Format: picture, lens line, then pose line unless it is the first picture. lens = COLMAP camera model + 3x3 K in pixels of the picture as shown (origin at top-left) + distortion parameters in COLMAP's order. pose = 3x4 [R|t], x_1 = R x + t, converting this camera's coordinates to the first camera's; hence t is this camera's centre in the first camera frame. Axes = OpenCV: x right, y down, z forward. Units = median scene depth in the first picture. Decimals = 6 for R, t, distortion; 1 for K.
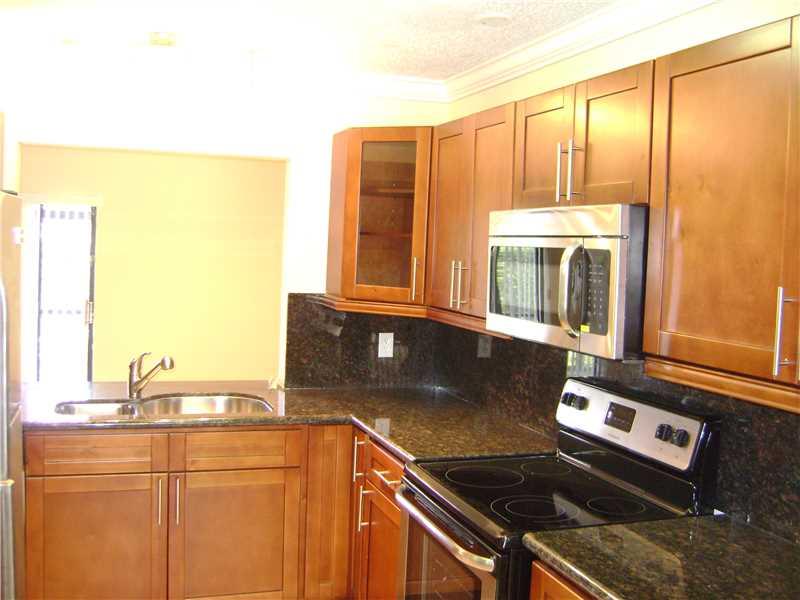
lens RADIAL K [[829.8, 0, 400.0], [0, 829.8, 300.0], [0, 0, 1]] dist [-0.191473, 0.146311]
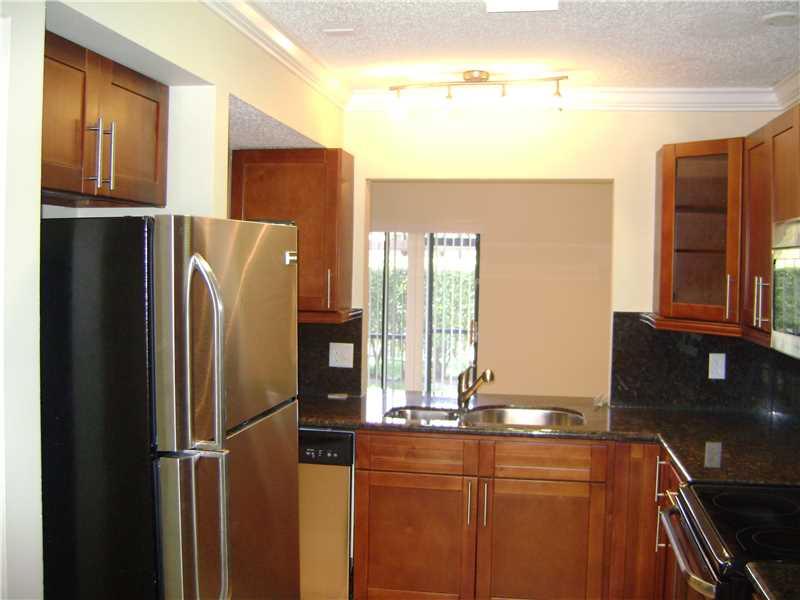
lens RADIAL K [[829.8, 0, 400.0], [0, 829.8, 300.0], [0, 0, 1]] dist [-0.191473, 0.146311]
pose [[0.864876, -0.003688, -0.501972, 0.158901], [-0.011987, 0.999536, -0.027997, 0.009287], [0.501843, 0.030231, 0.864430, -0.000354]]
